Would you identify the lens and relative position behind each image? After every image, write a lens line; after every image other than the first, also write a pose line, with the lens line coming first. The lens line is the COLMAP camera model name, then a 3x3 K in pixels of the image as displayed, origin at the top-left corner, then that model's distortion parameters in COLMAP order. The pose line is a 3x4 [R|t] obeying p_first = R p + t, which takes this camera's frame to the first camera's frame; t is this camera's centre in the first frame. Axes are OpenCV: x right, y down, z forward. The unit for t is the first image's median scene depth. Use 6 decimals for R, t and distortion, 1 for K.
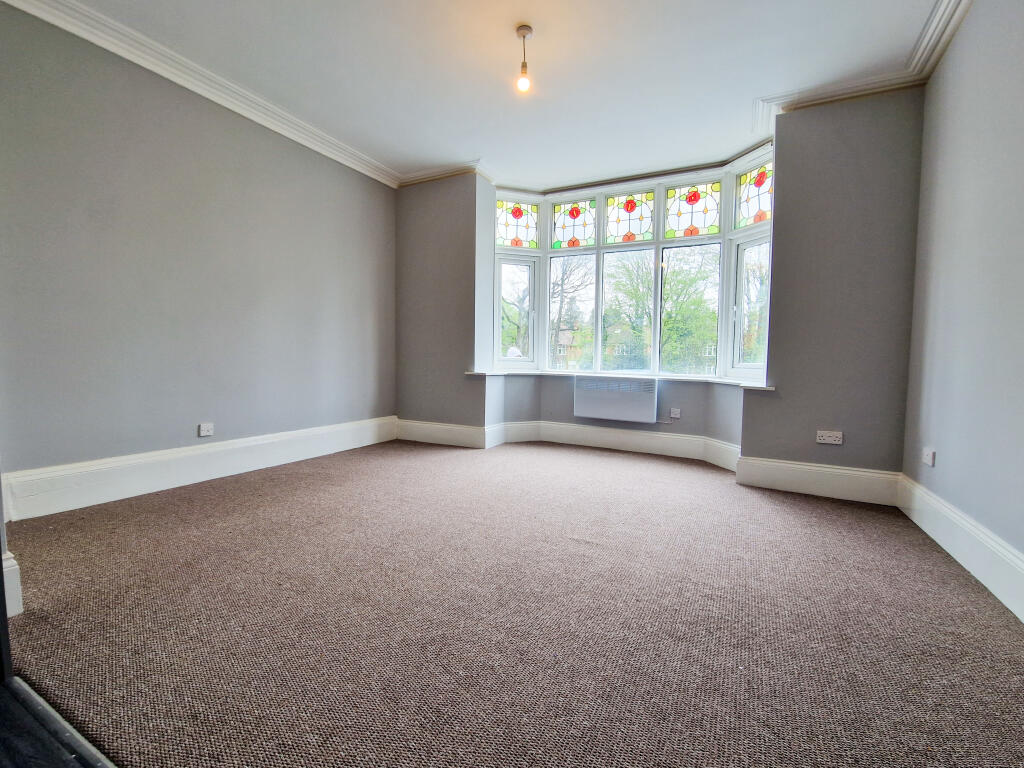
lens RADIAL K [[456.7, 0, 515.9], [0, 456.7, 383.4], [0, 0, 1]] dist [0.002473, -0.001497]
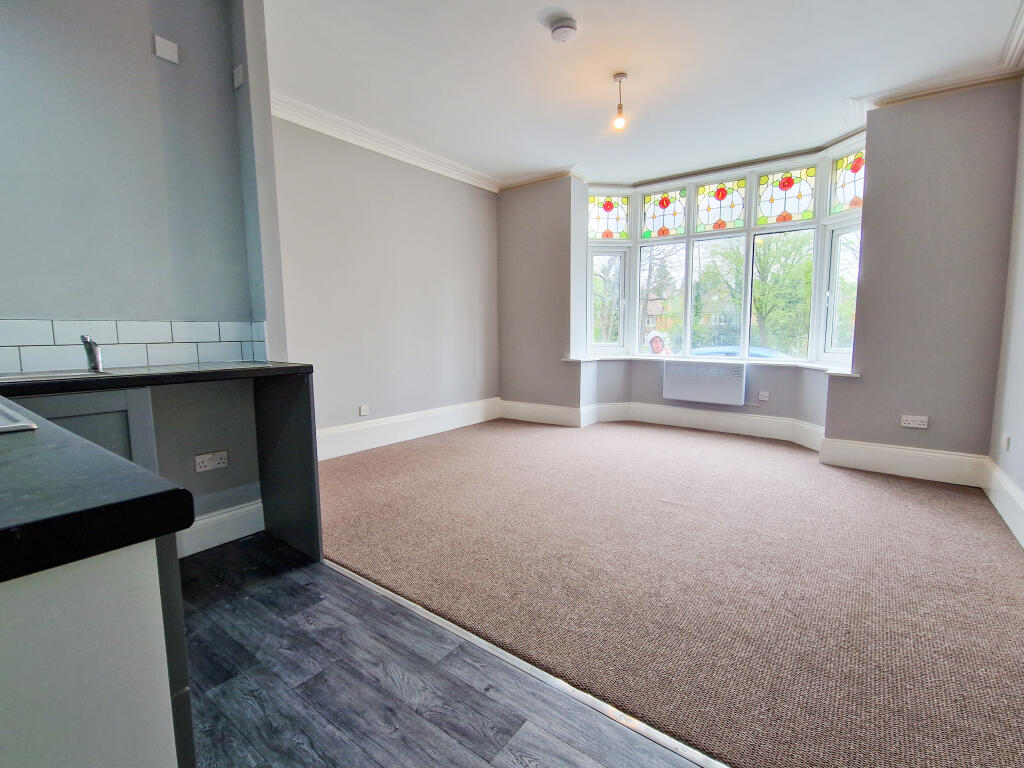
lens RADIAL K [[480.8, 0, 512.1], [0, 480.8, 383.9], [0, 0, 1]] dist [0.004787, -0.005280]
pose [[0.983867, -0.003738, -0.178863, -0.023235], [0.013808, 0.998386, 0.055090, -0.033543], [0.178369, -0.056671, 0.982330, -0.198825]]
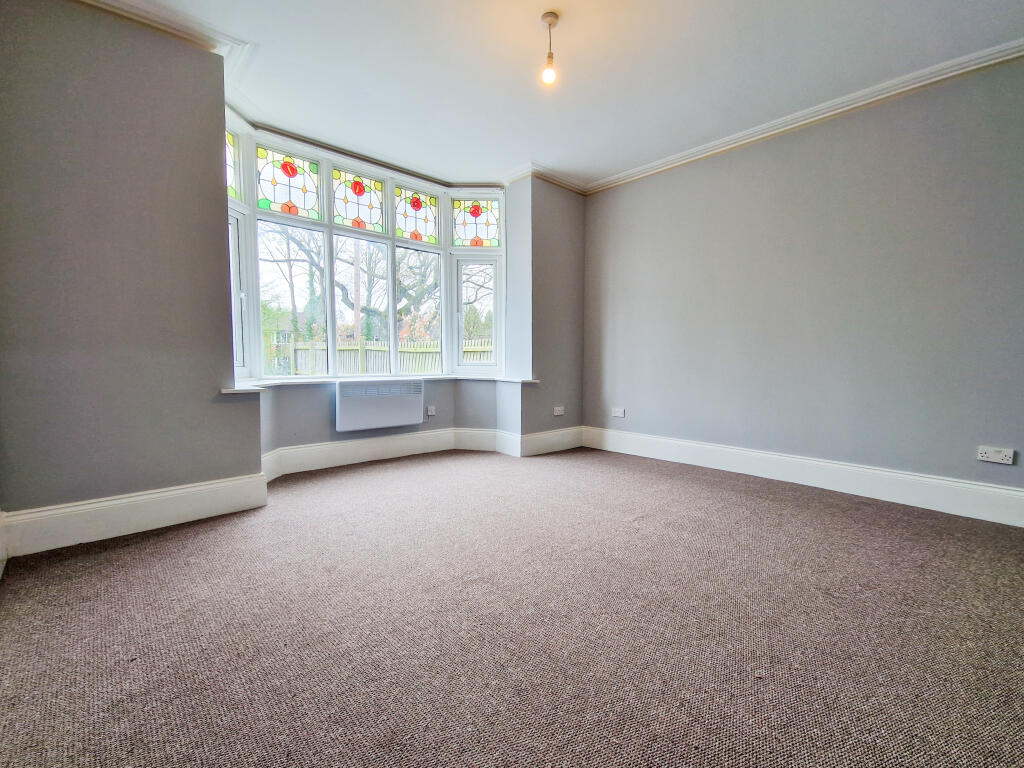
lens RADIAL K [[456.7, 0, 510.7], [0, 456.7, 382.5], [0, 0, 1]] dist [0.002473, -0.001497]
pose [[0.345841, -0.074990, 0.935292, -0.598644], [0.048020, 0.996909, 0.062174, -0.059623], [-0.937063, 0.023411, 0.348373, 0.489035]]
